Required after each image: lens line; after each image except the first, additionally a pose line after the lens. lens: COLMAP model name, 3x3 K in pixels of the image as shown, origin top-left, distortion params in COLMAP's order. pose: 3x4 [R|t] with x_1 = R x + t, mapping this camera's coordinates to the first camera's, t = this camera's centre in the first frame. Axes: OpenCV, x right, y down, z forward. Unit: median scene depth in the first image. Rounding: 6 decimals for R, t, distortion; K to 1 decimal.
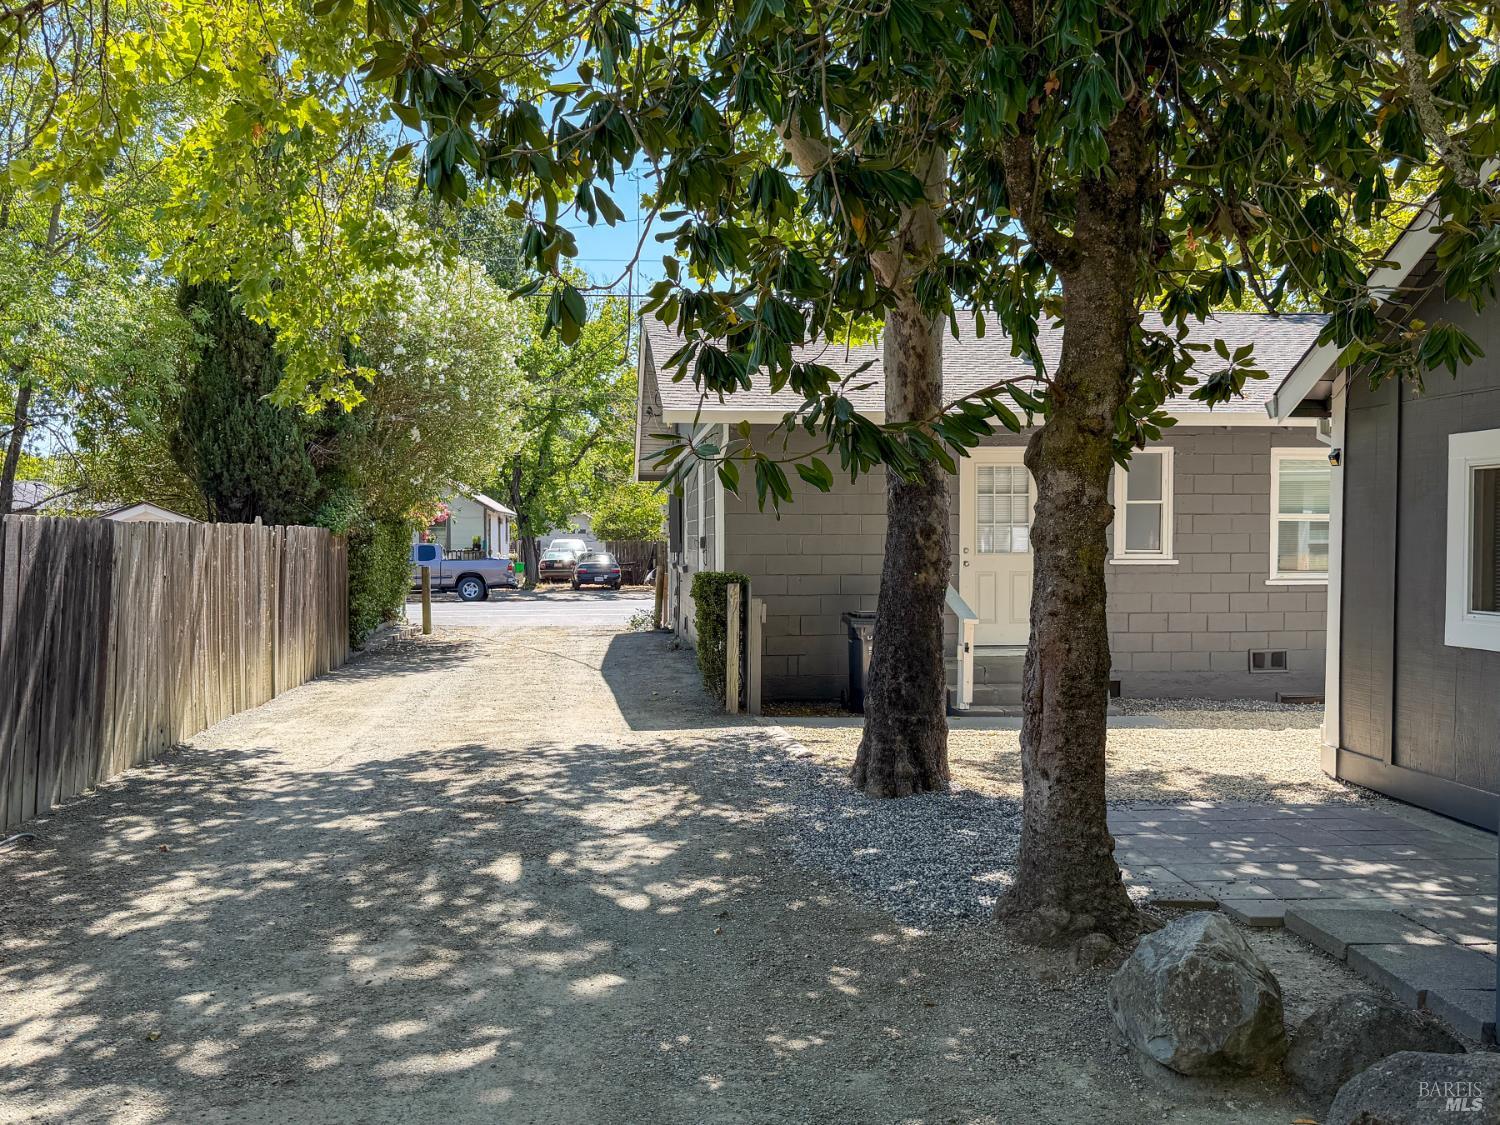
lens RADIAL K [[1265.6, 0, 752.8], [0, 1265.6, 576.6], [0, 0, 1]] dist [0.140798, -0.264201]
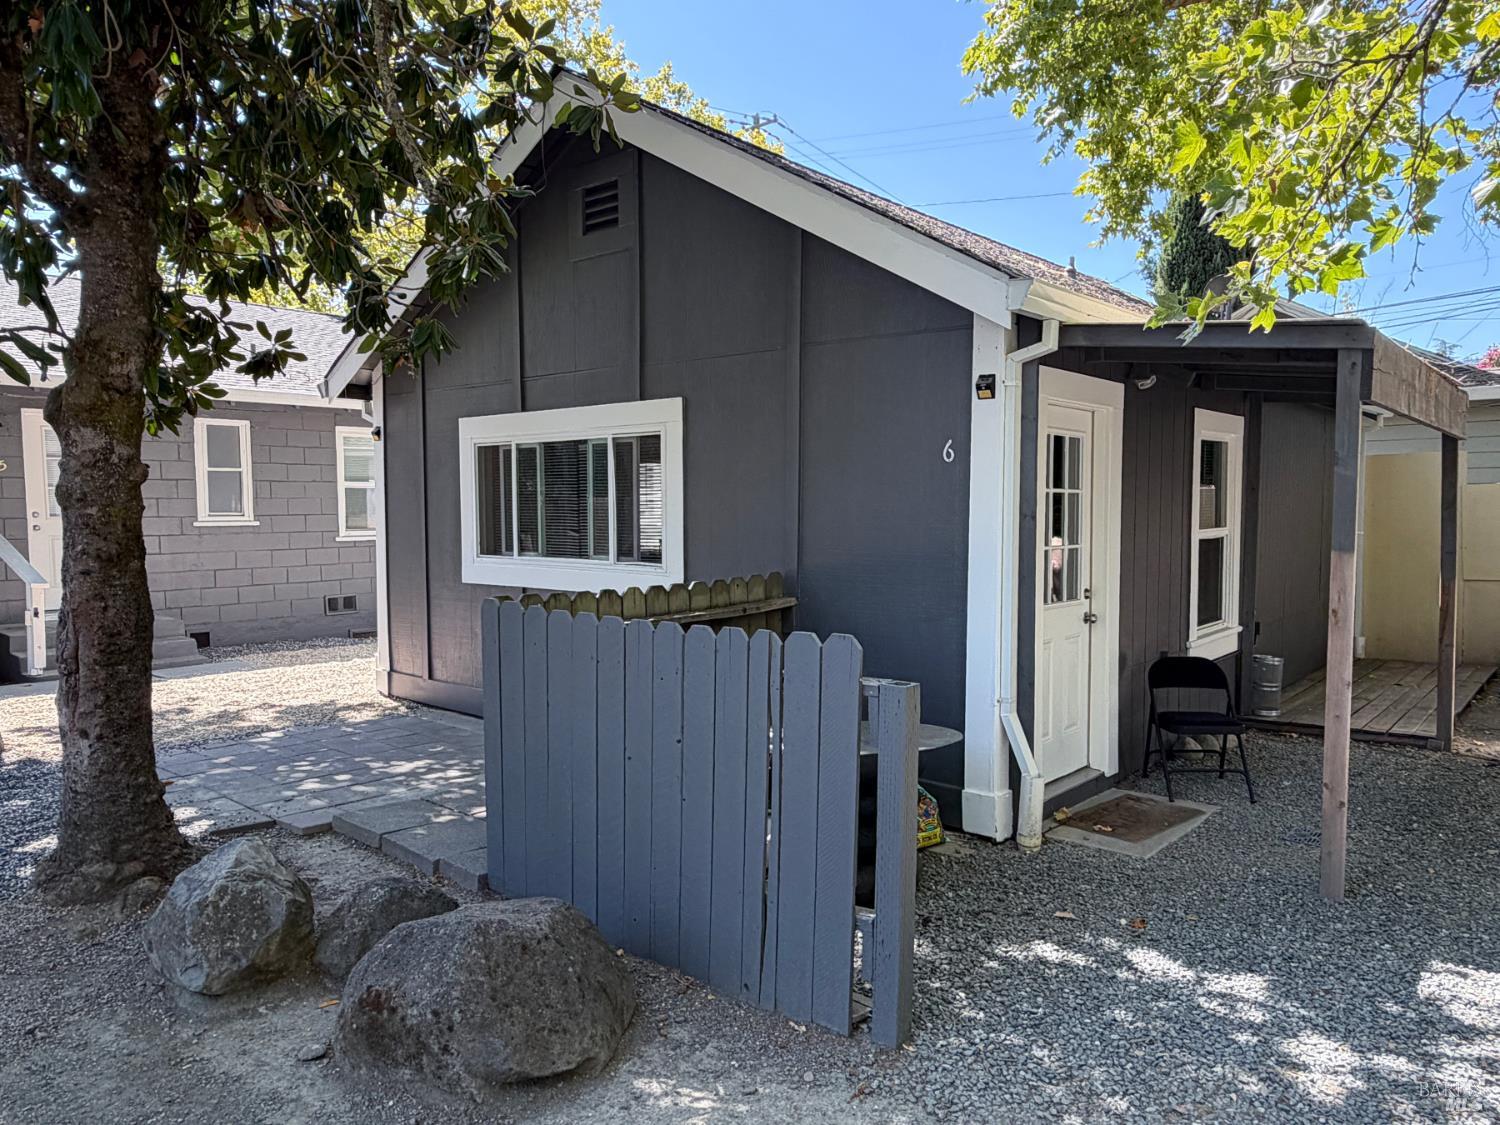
lens RADIAL K [[1037.5, 0, 750.0], [0, 1037.5, 562.5], [0, 0, 1]] dist [-0.000197, 0.002694]
pose [[0.742559, -0.041326, 0.668505, 0.071839], [0.025492, 0.999115, 0.033449, 0.006819], [-0.669296, -0.007796, 0.742955, 0.046824]]
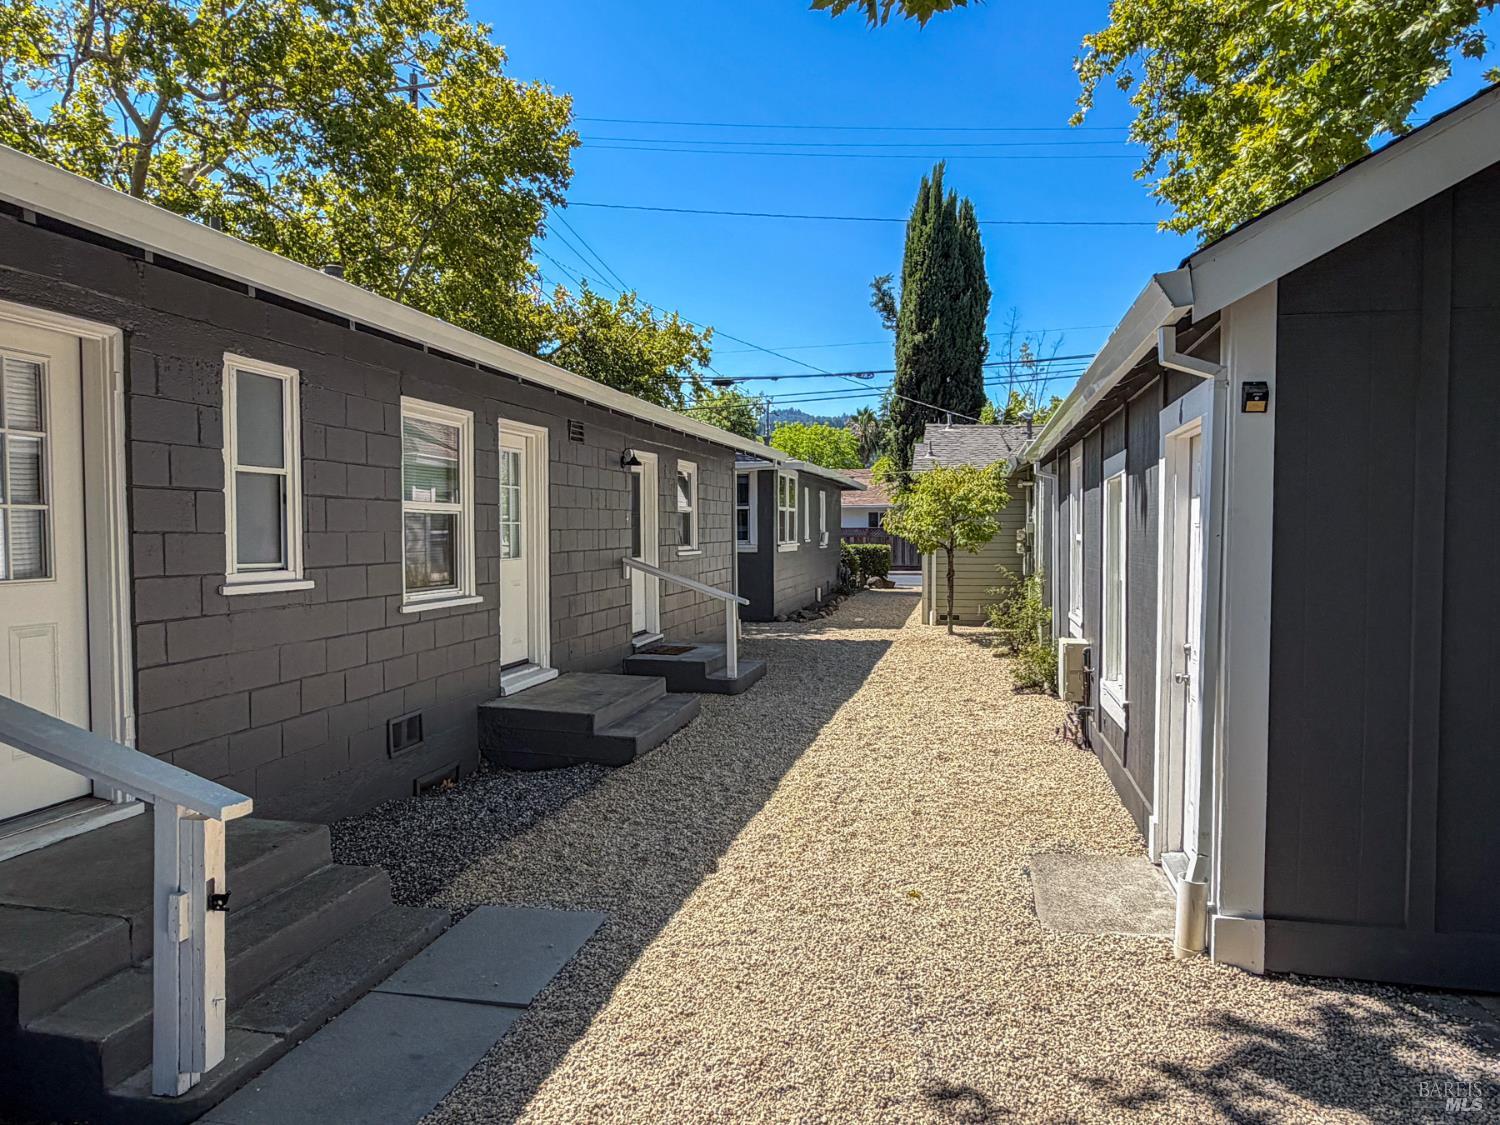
lens RADIAL K [[1037.5, 0, 750.0], [0, 1037.5, 562.5], [0, 0, 1]] dist [-0.000197, 0.002694]
pose [[0.327984, -0.028462, 0.944254, -0.037262], [0.029172, 0.999374, 0.019991, -0.044463], [-0.944233, 0.020989, 0.328609, 1.255977]]
